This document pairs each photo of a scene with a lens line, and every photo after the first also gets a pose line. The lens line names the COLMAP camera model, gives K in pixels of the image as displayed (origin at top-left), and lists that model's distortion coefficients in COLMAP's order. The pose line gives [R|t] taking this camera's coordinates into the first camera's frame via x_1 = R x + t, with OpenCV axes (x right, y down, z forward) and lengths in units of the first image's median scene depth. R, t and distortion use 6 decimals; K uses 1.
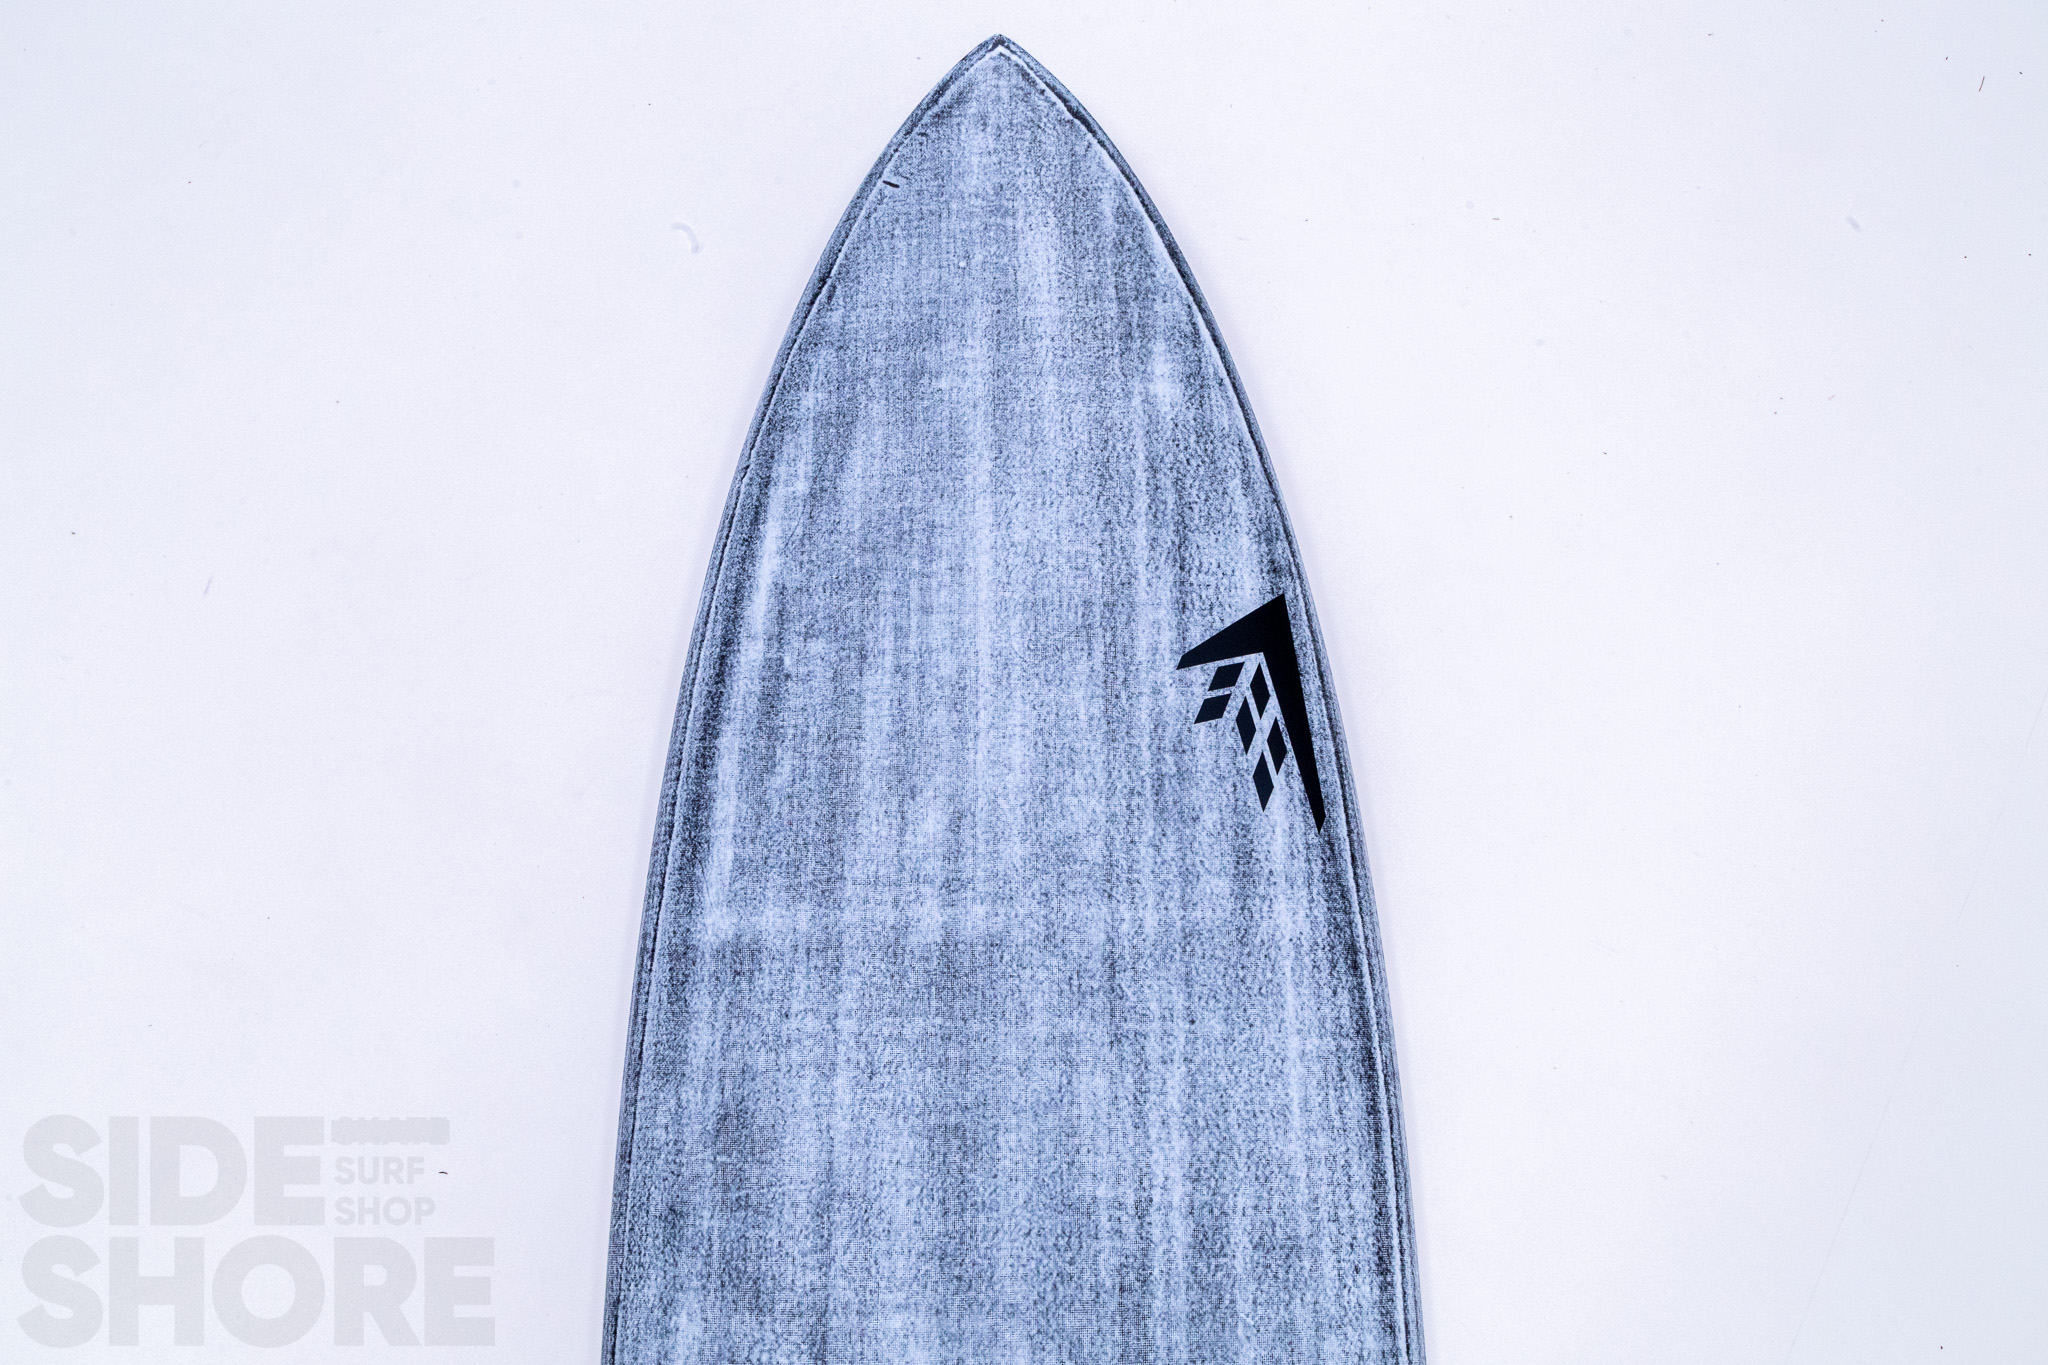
lens RADIAL K [[1579.5, 0, 1024.0], [0, 1579.5, 682.5], [0, 0, 1]] dist [0.000614, -0.001630]
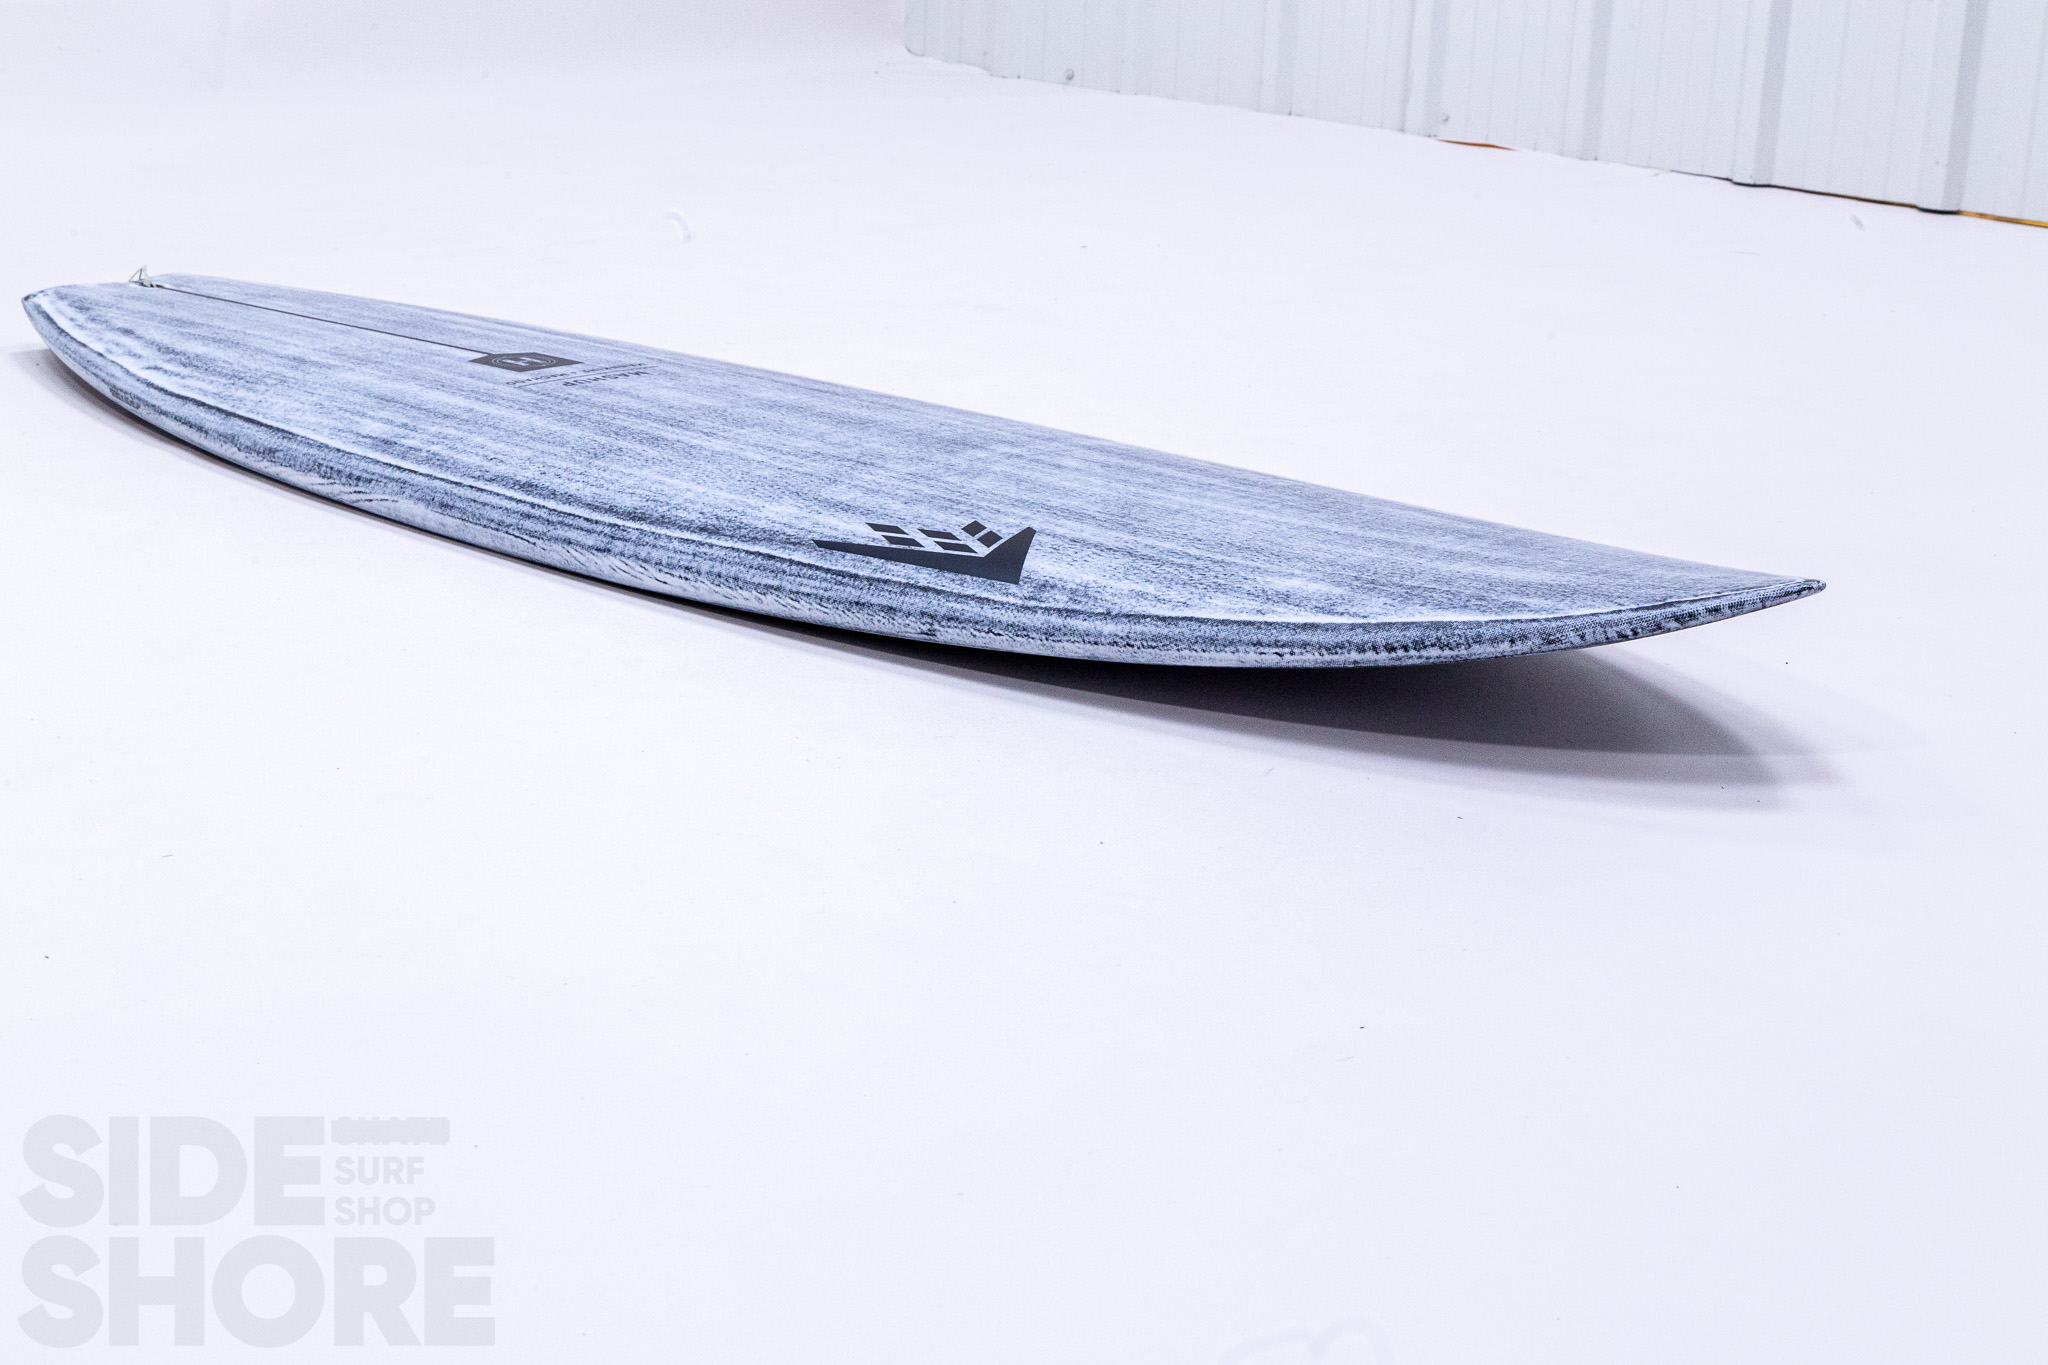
lens RADIAL K [[3380.7, 0, 1024.0], [0, 3380.7, 682.5], [0, 0, 1]] dist [0.032056, 0.012437]
pose [[-0.675451, 0.195535, -0.711008, 1.674136], [-0.694590, 0.155059, 0.702497, -1.523252], [0.247611, 0.968361, 0.031082, 1.075668]]
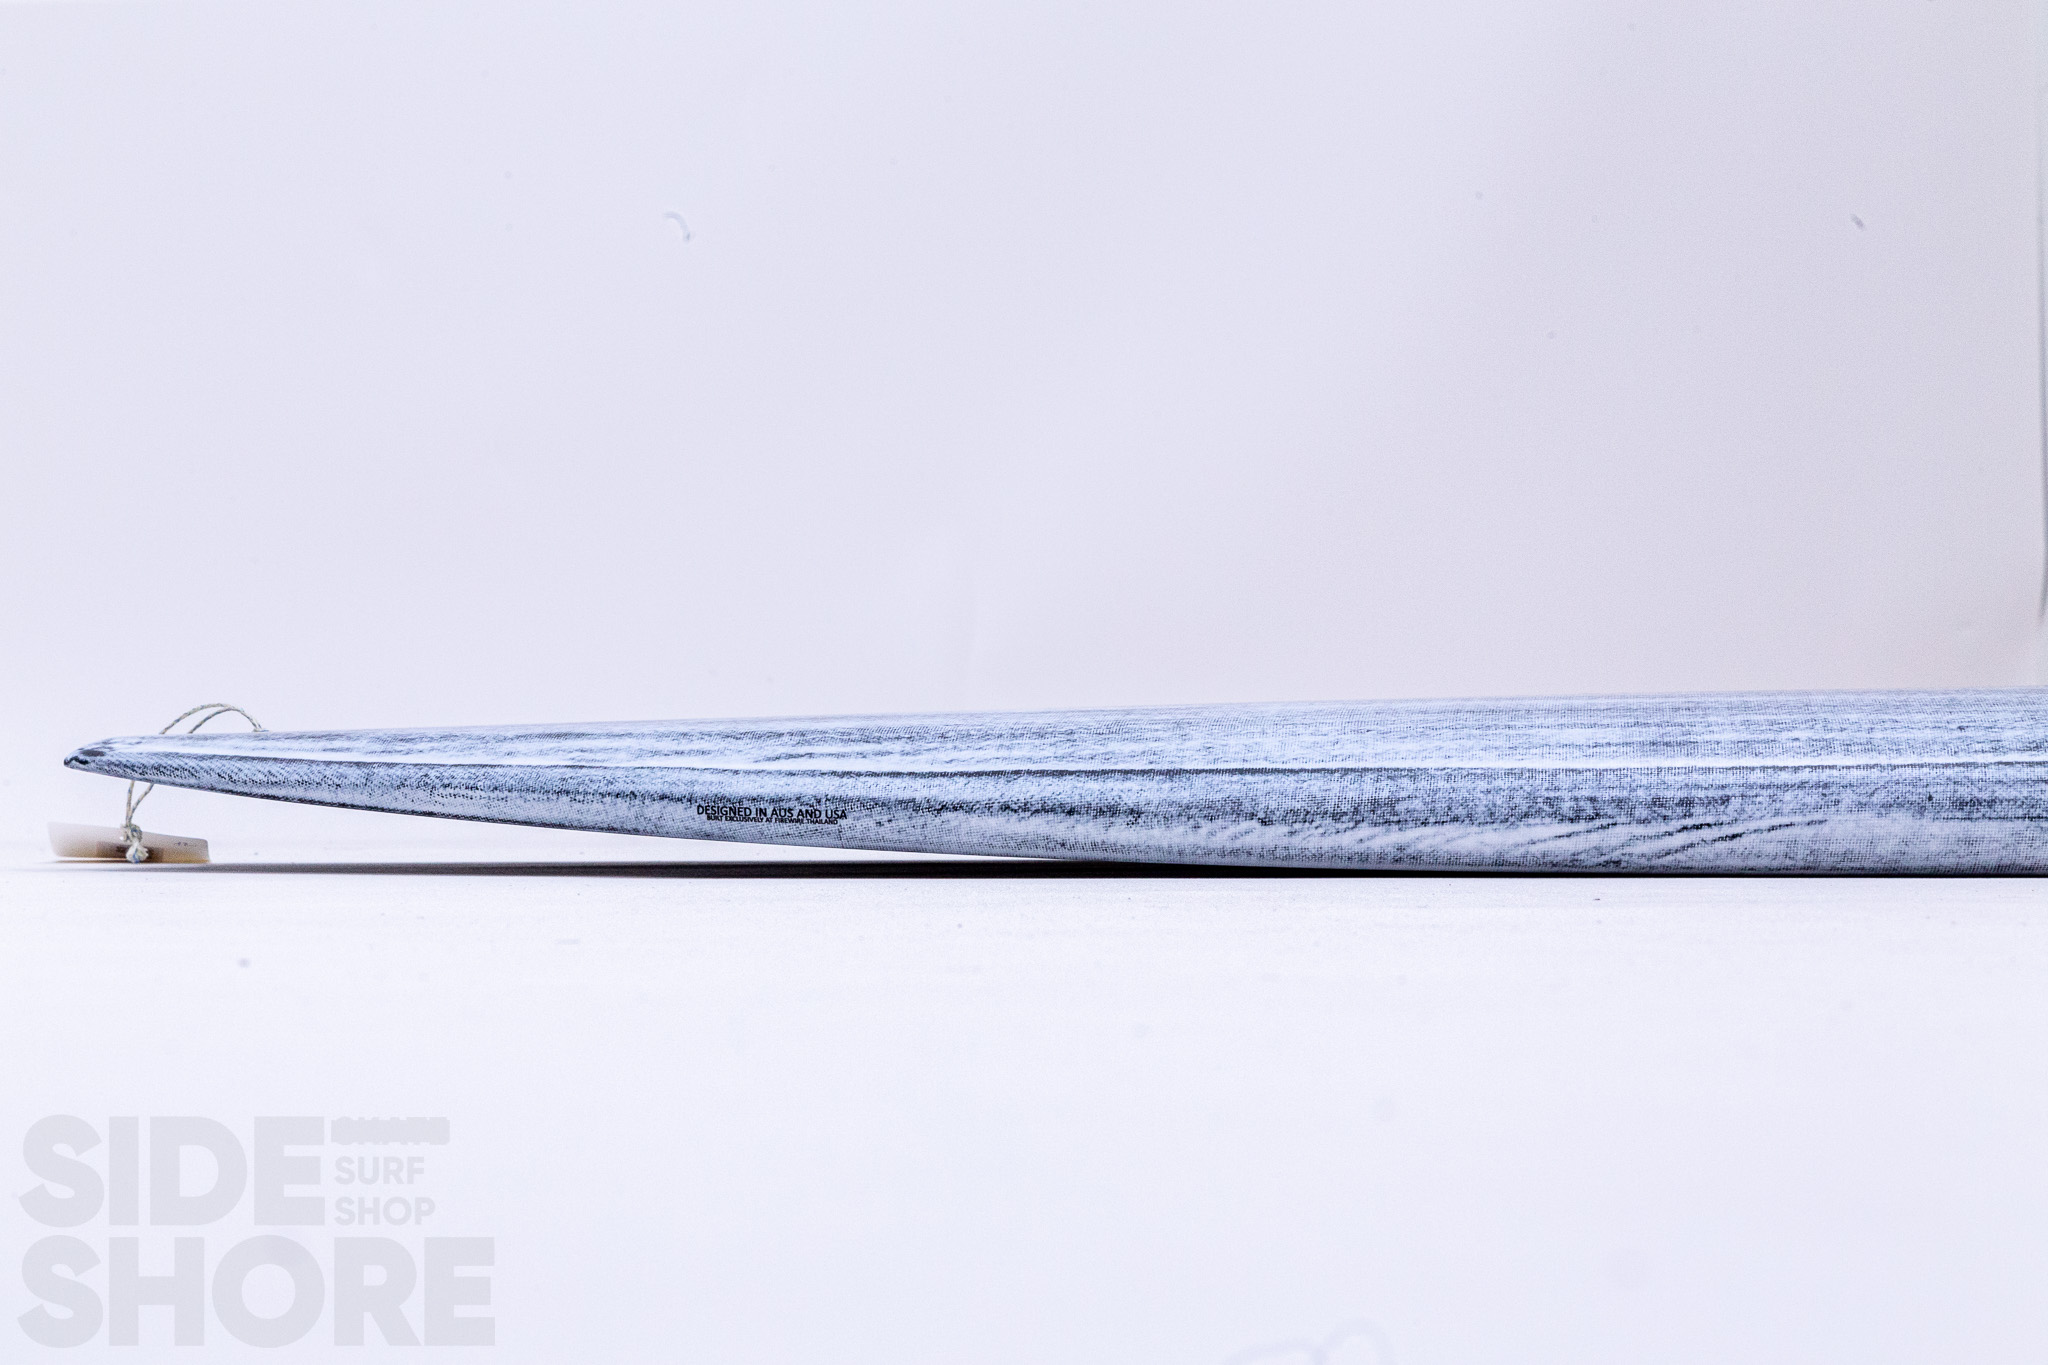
lens RADIAL K [[4862.4, 0, 1024.0], [0, 4862.4, 682.5], [0, 0, 1]] dist [-0.026437, -0.120906]
pose [[-0.152896, 0.001206, -0.988242, 2.022013], [-0.914769, 0.378201, 0.141990, 0.453278], [0.373925, 0.925723, -0.056722, 0.860072]]
